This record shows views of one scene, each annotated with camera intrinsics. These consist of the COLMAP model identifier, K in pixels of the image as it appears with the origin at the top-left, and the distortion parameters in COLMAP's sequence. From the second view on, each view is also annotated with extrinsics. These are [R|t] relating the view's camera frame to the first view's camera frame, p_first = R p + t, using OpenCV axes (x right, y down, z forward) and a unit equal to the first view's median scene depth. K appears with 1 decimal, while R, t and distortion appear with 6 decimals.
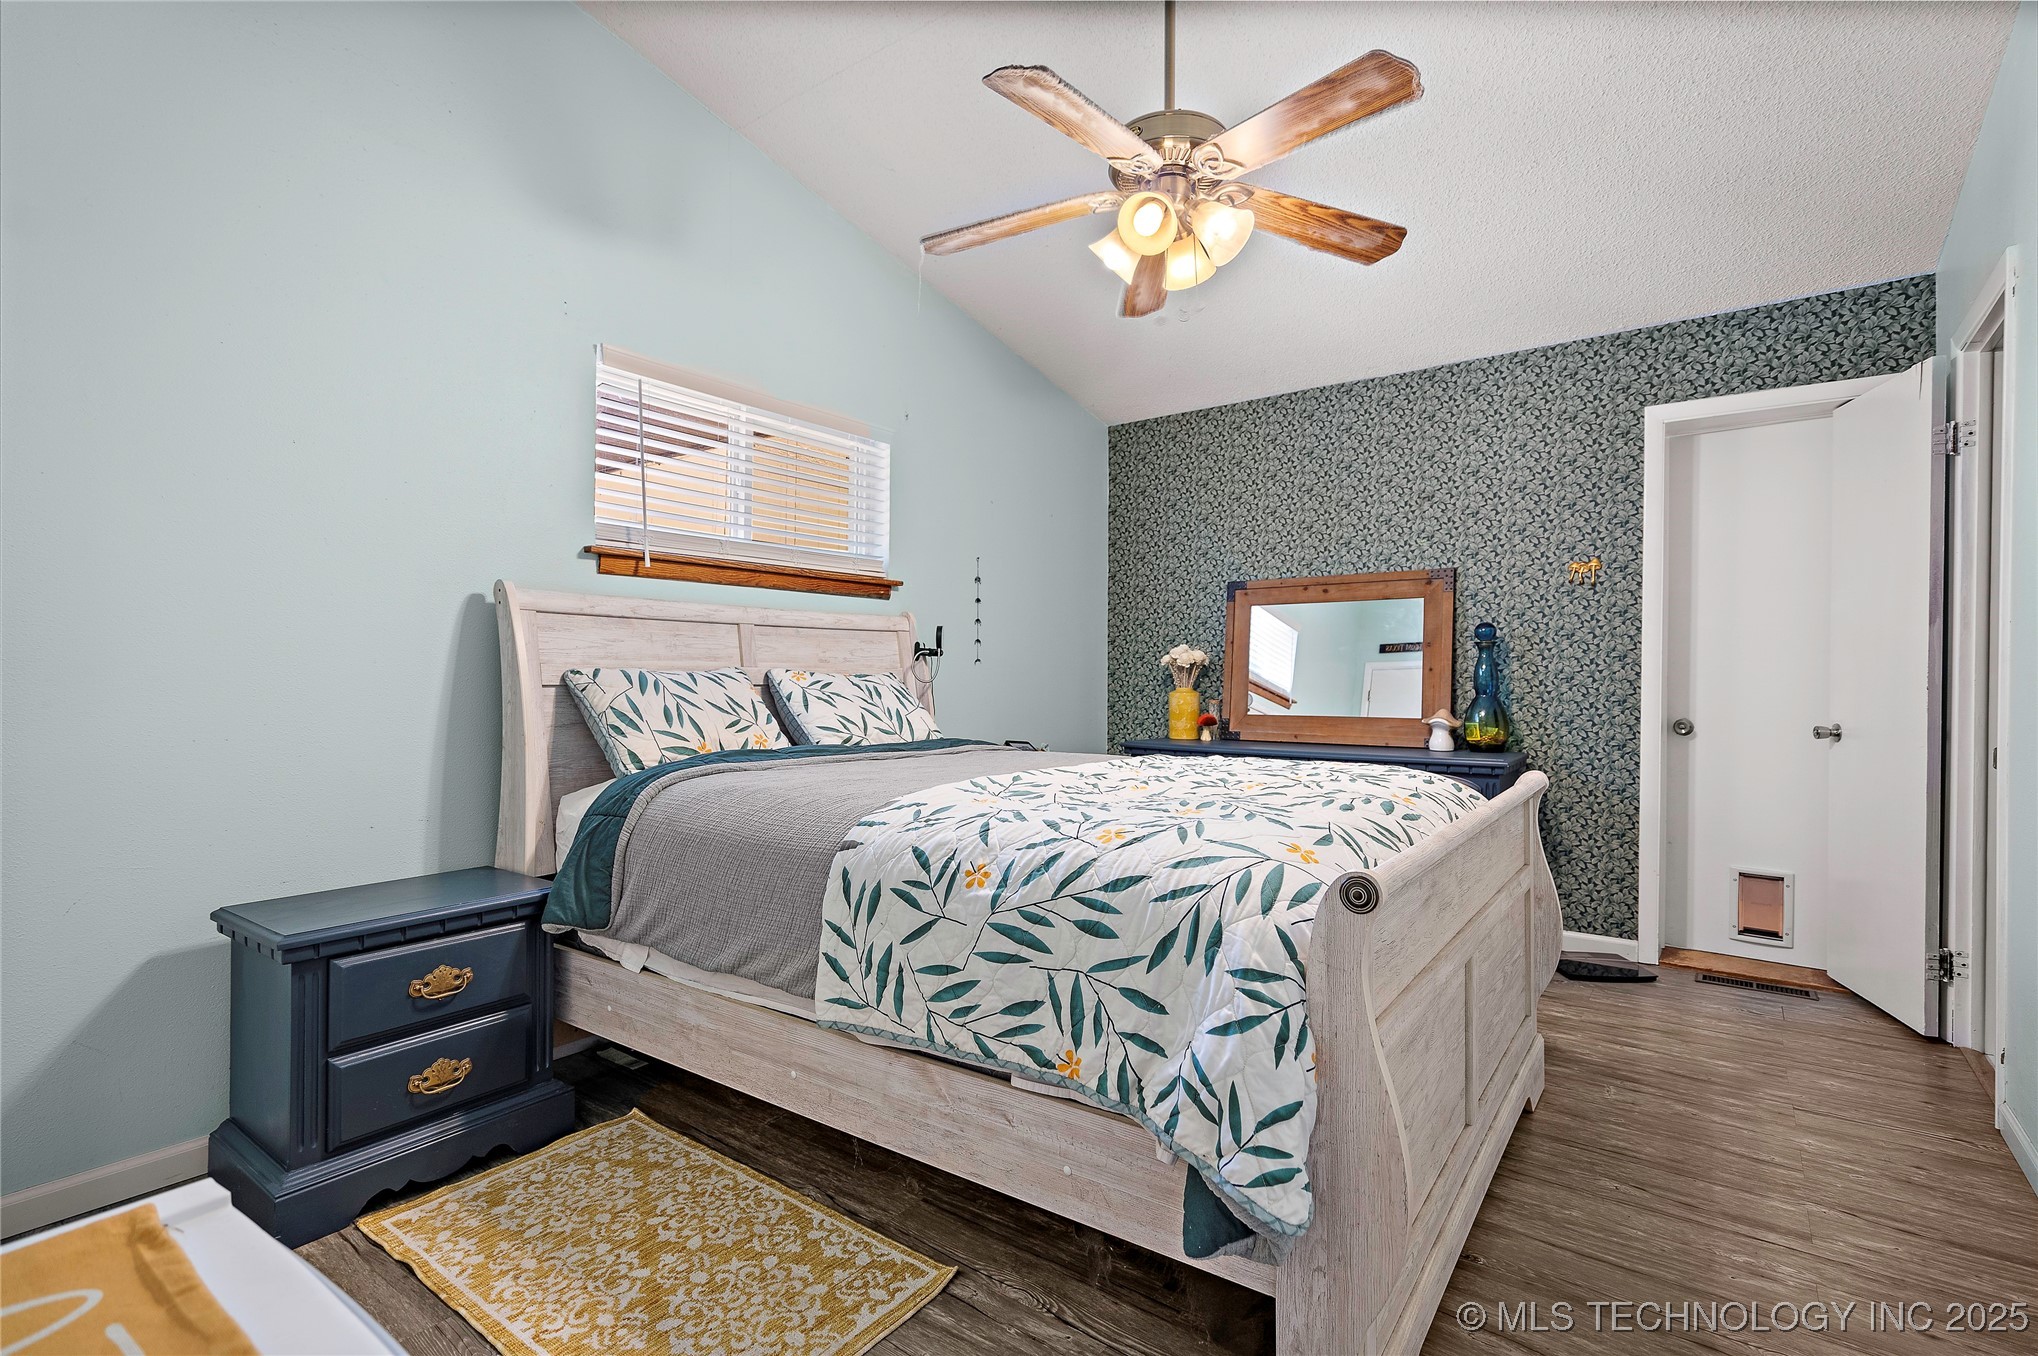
lens RADIAL K [[946.4, 0, 1020.3], [0, 946.4, 680.5], [0, 0, 1]] dist [0.000524, 0.000566]
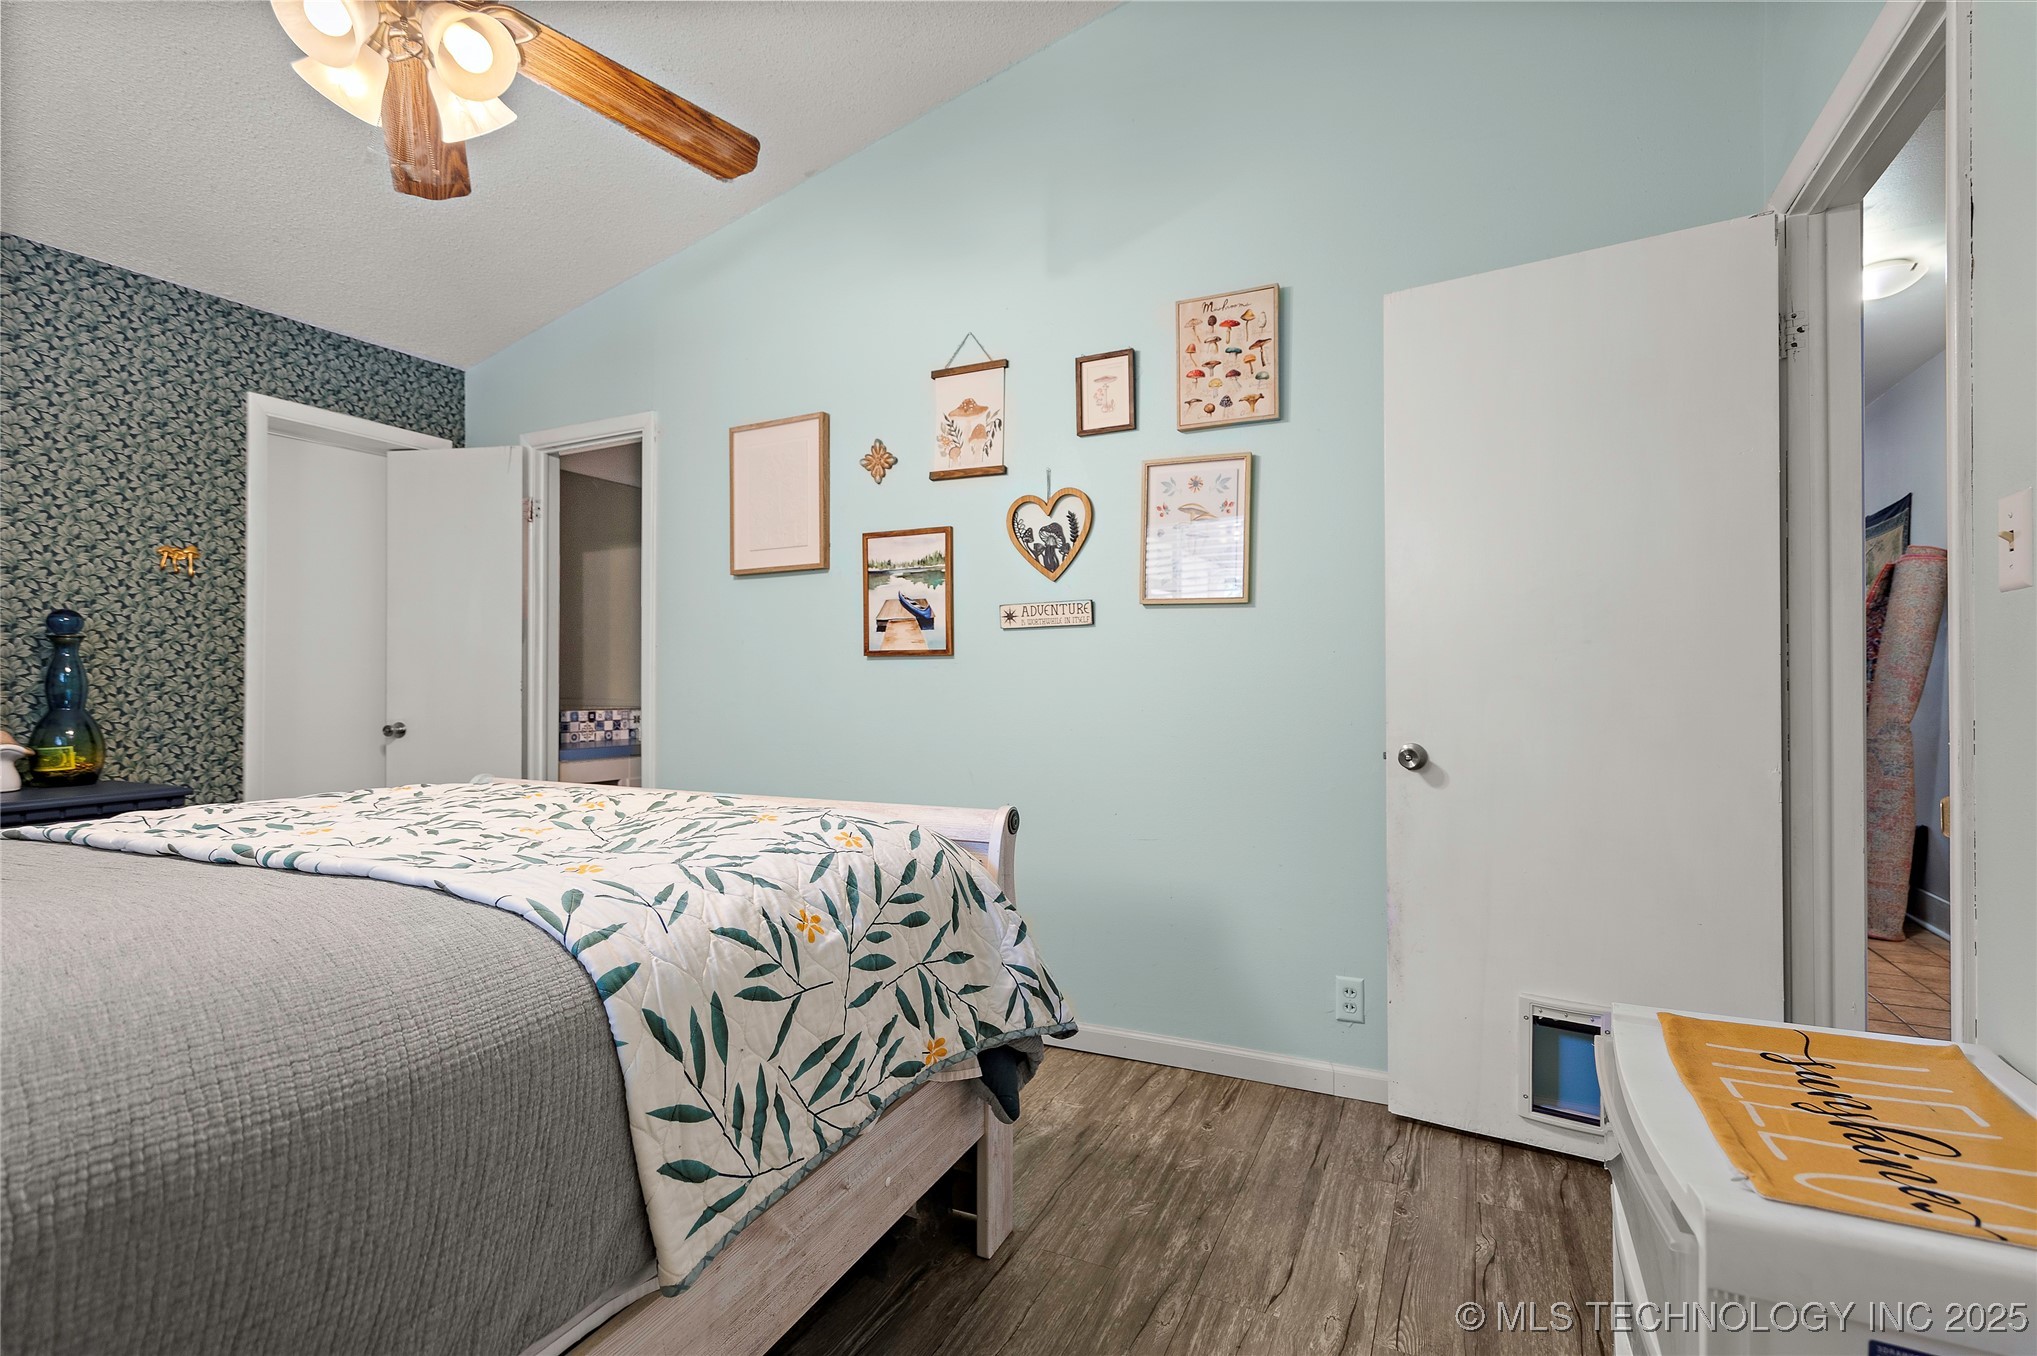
lens RADIAL K [[946.0, 0, 1021.2], [0, 946.0, 675.7], [0, 0, 1]] dist [0.000524, 0.000566]
pose [[-0.189023, 0.005116, 0.981959, -0.786966], [0.007286, 0.999966, -0.003807, -0.003203], [-0.981946, 0.006435, -0.189054, 0.870934]]
